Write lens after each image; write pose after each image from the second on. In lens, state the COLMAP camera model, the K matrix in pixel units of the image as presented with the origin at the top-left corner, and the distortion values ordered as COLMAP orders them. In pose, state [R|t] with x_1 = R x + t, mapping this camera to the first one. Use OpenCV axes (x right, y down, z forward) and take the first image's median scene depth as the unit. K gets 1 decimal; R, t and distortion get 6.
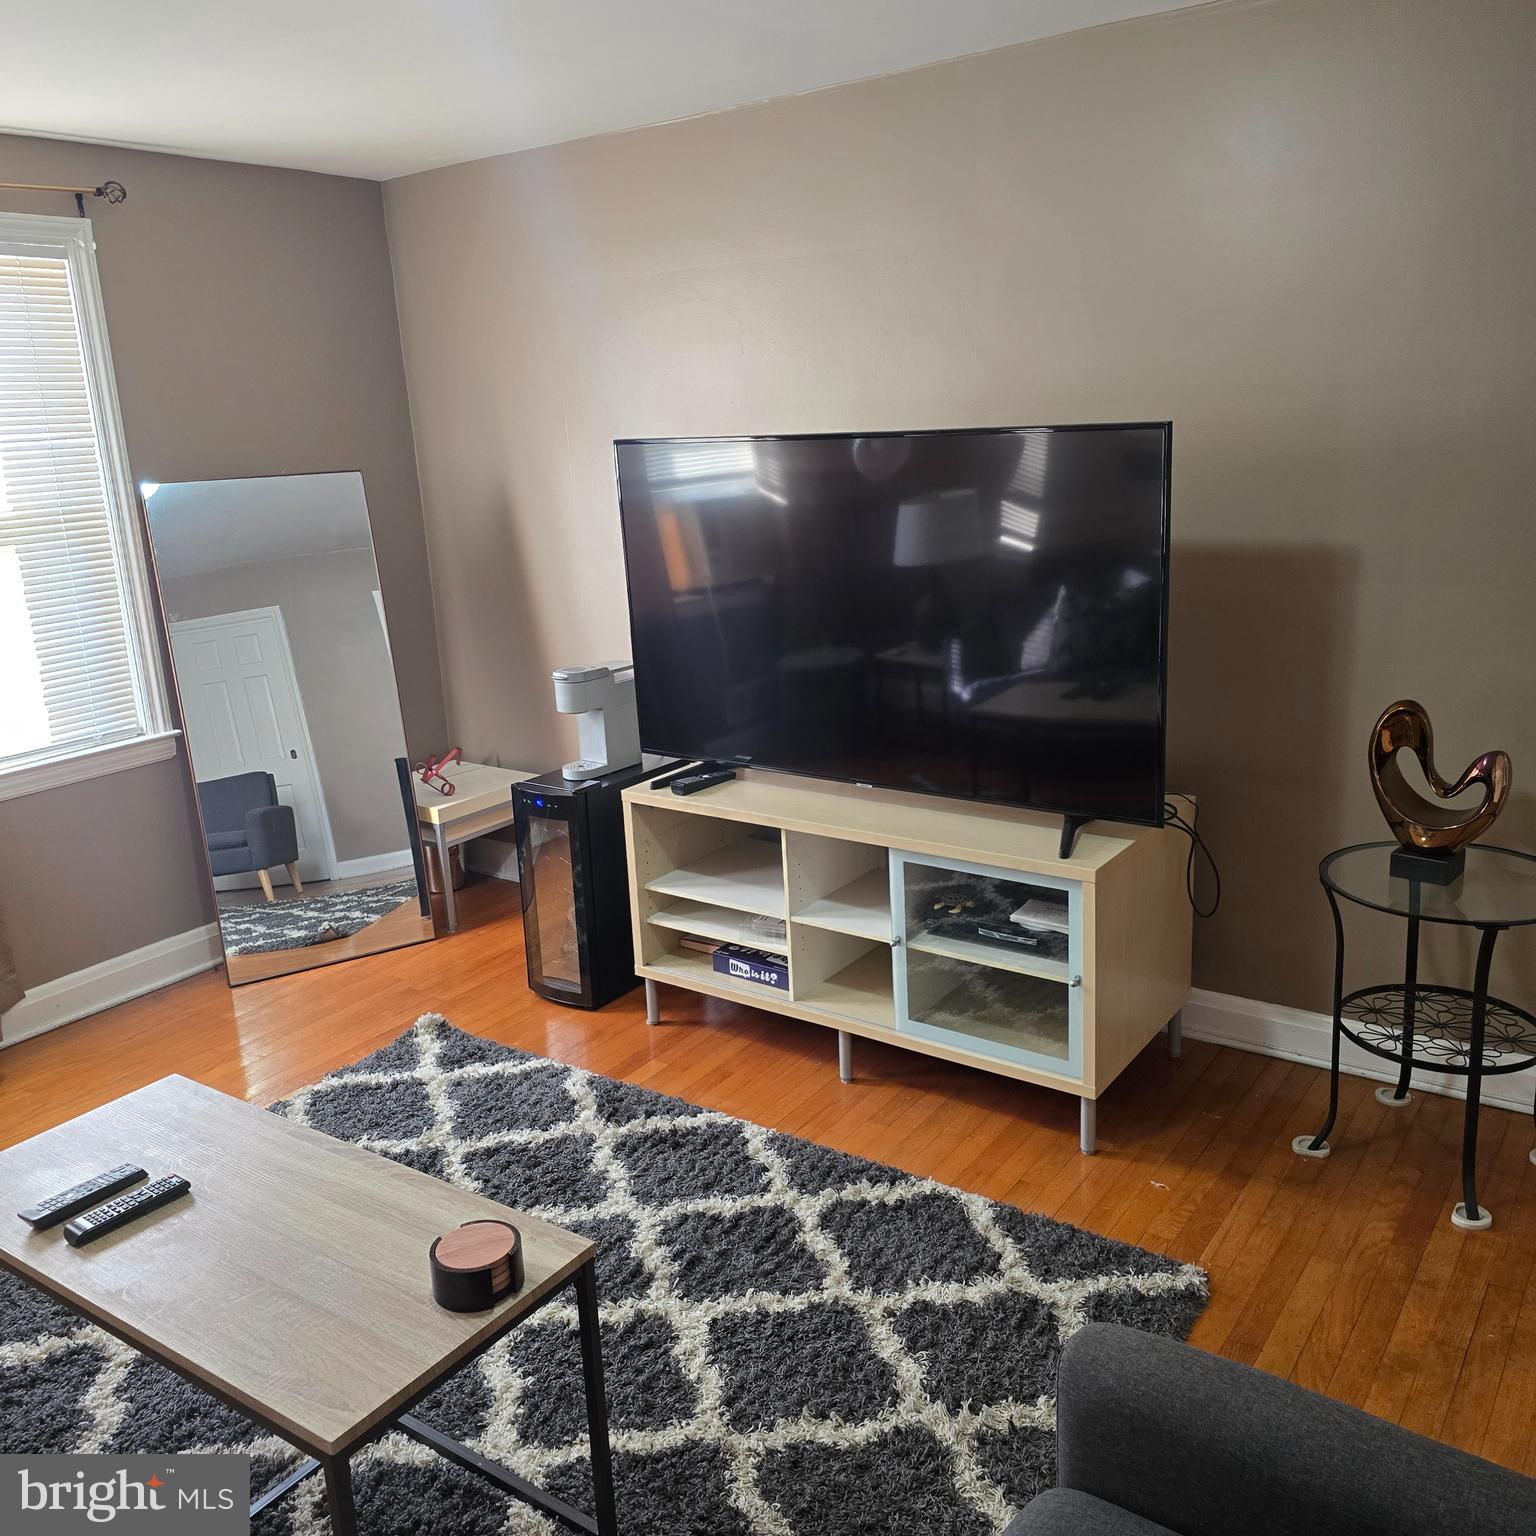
lens RADIAL K [[1363.8, 0, 771.0], [0, 1363.8, 745.3], [0, 0, 1]] dist [0.087138, -0.094992]
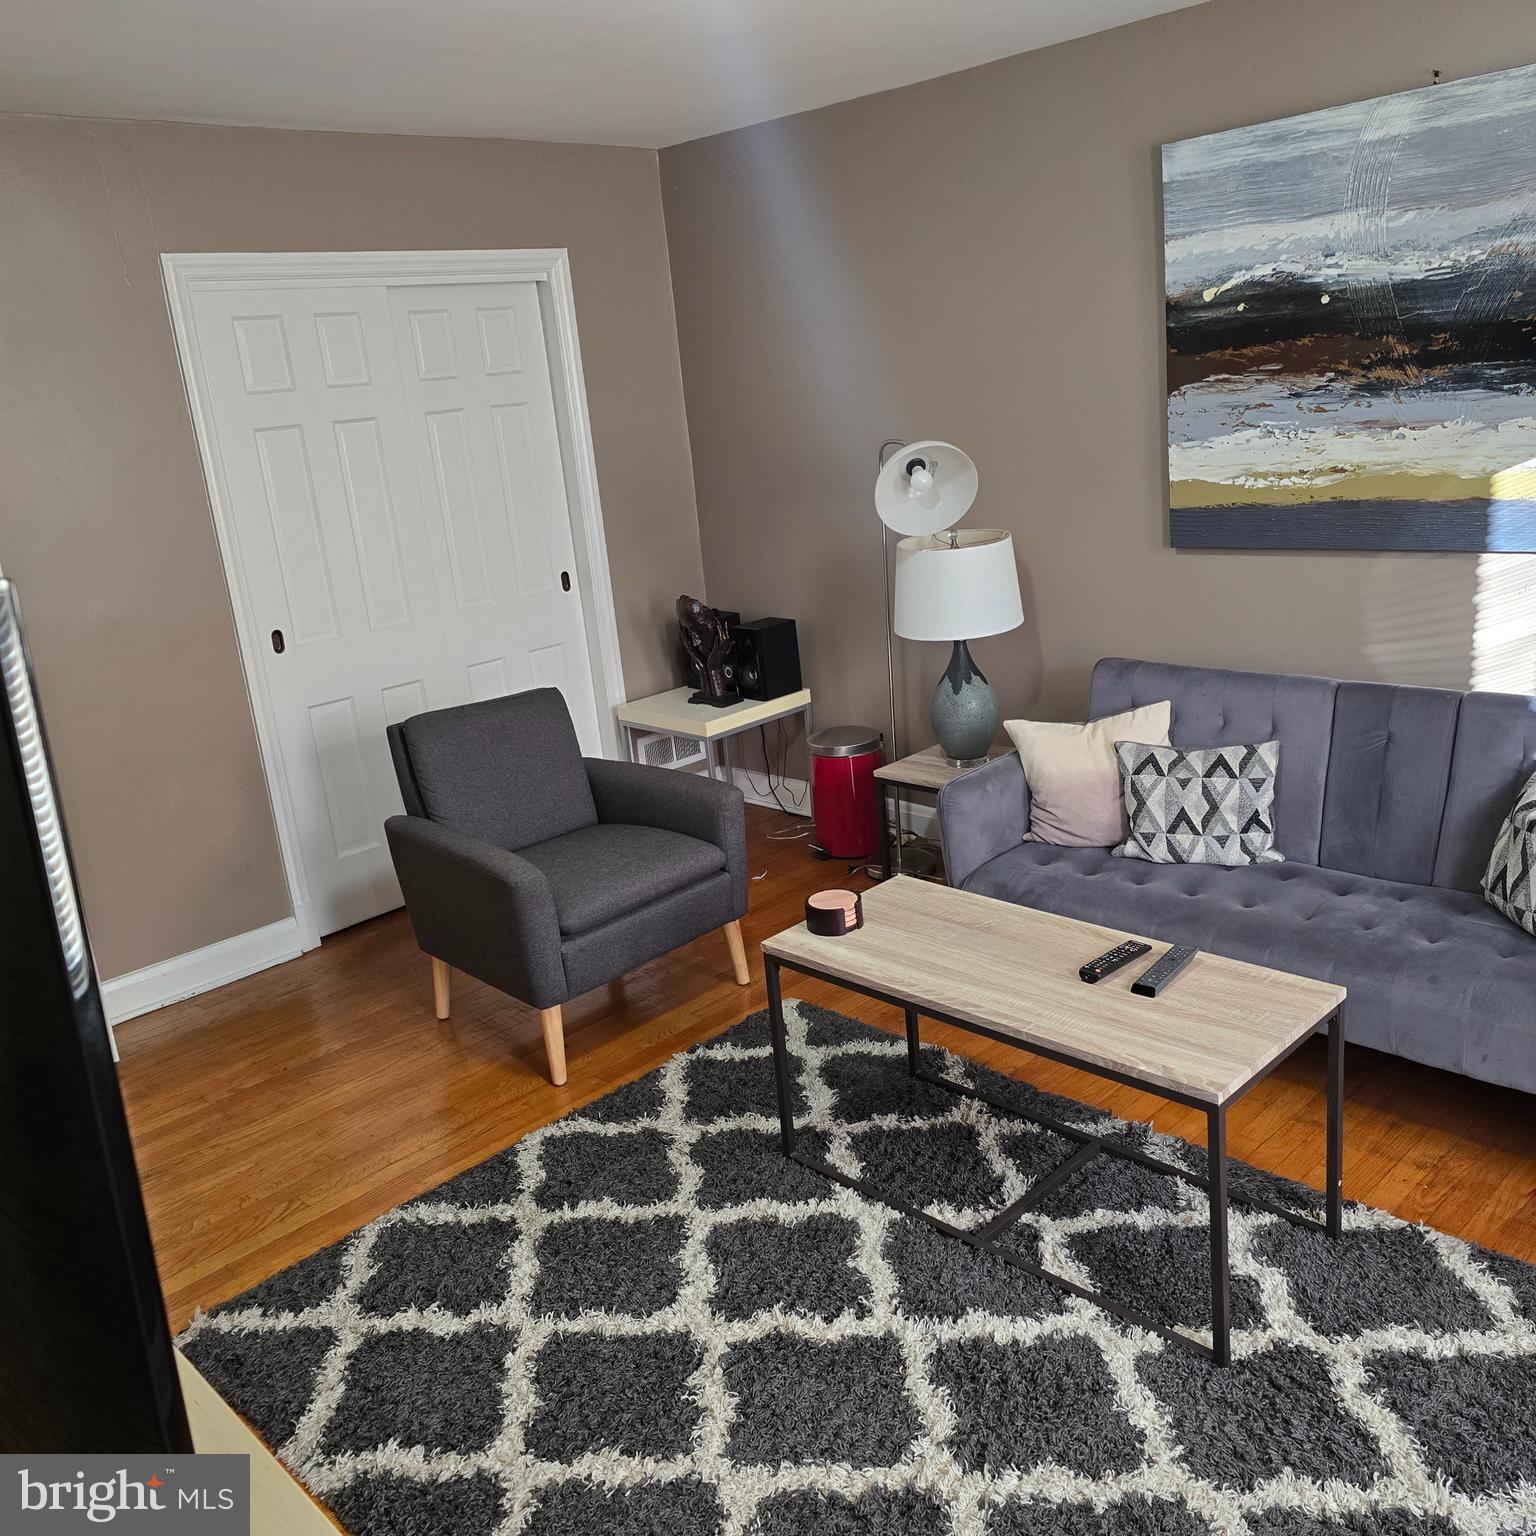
lens RADIAL K [[1363.8, 0, 782.7], [0, 1363.8, 743.6], [0, 0, 1]] dist [0.087138, -0.094992]
pose [[-0.973651, 0.088571, 0.210141, -0.353861], [0.180212, 0.863515, 0.471026, -0.374732], [-0.139740, 0.496485, -0.856723, 1.585178]]
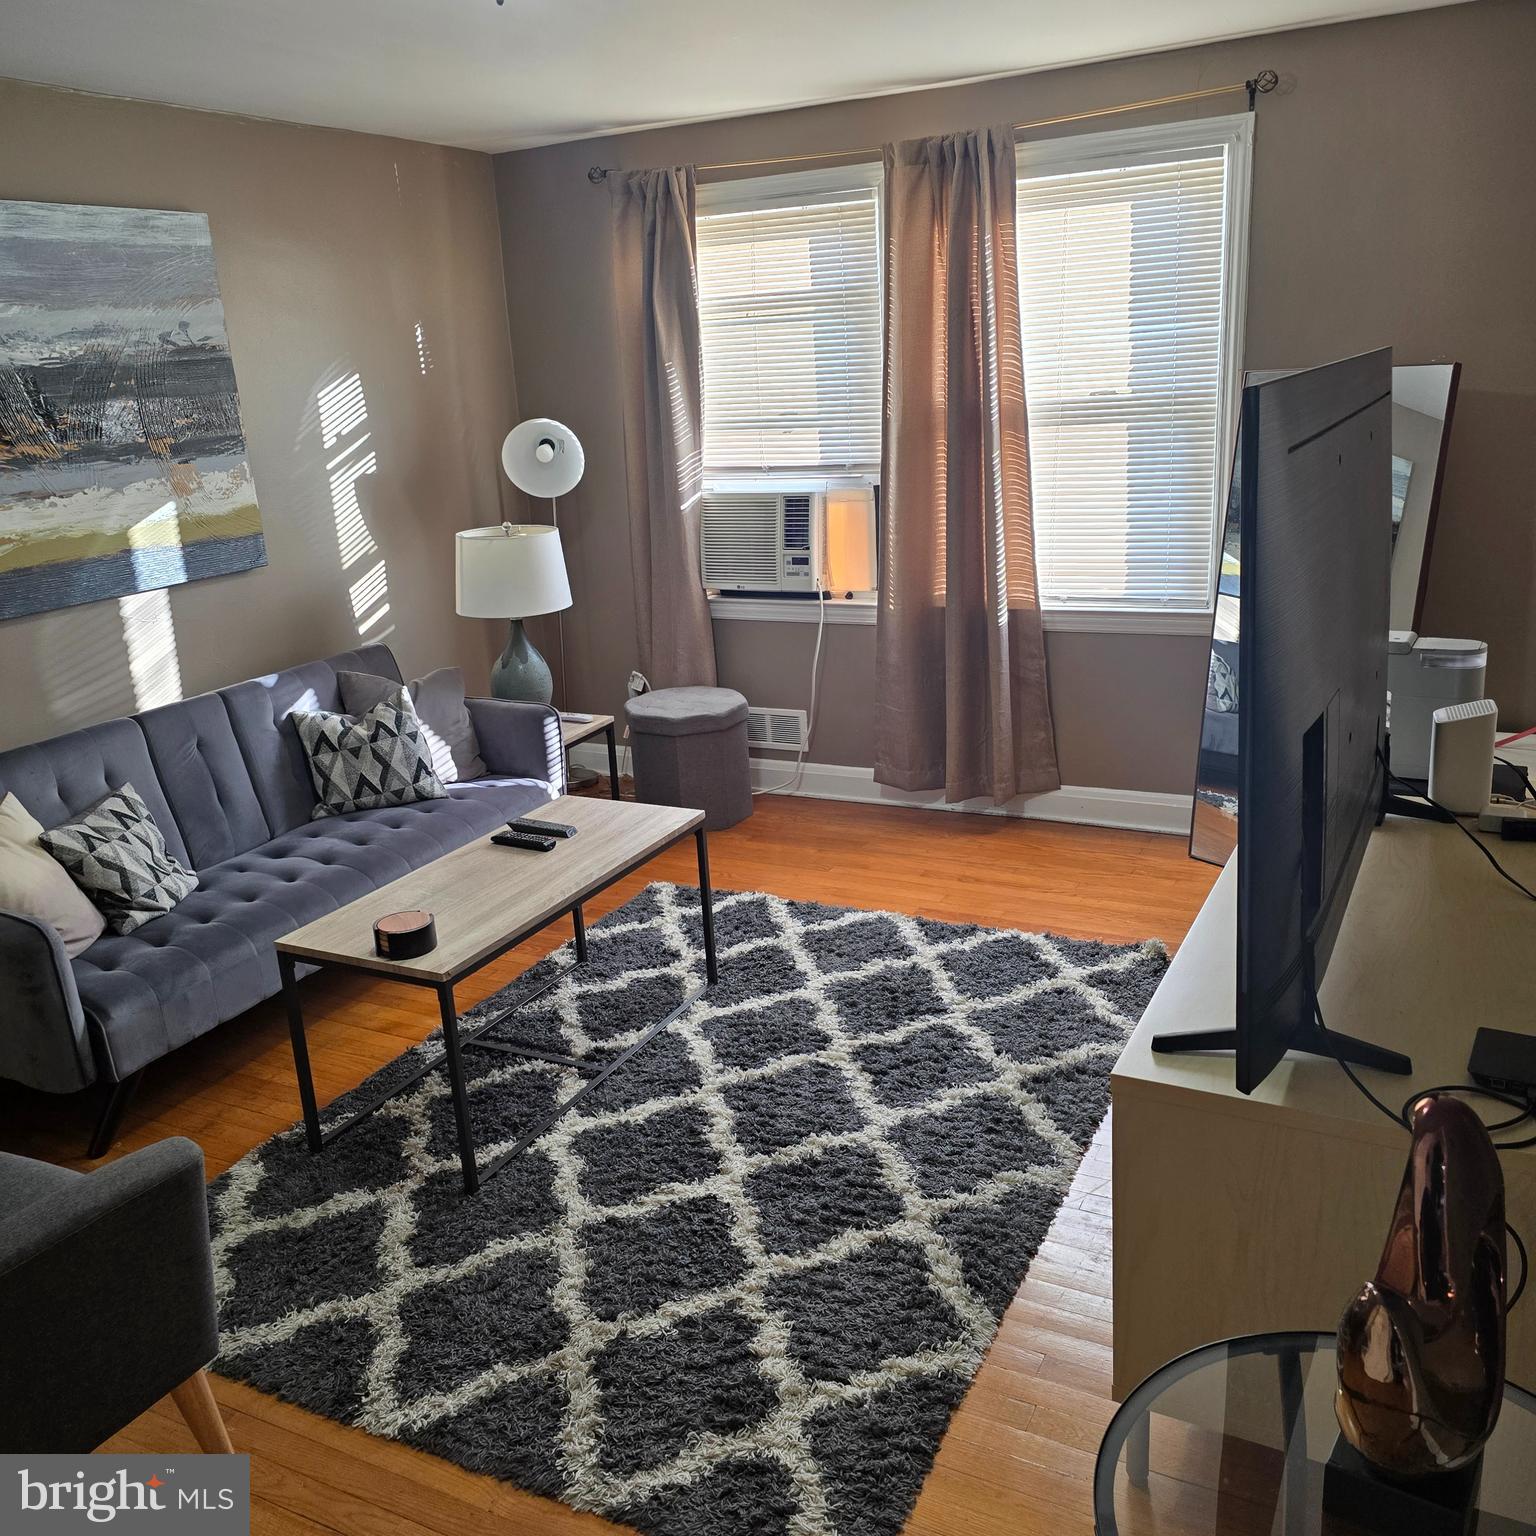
lens RADIAL K [[1363.8, 0, 790.6], [0, 1363.8, 746.8], [0, 0, 1]] dist [0.087138, -0.094992]
pose [[0.147961, 0.311008, -0.938819, 0.852147], [-0.192836, 0.940121, 0.281047, -0.229393], [0.970011, 0.139455, 0.199074, 0.764636]]
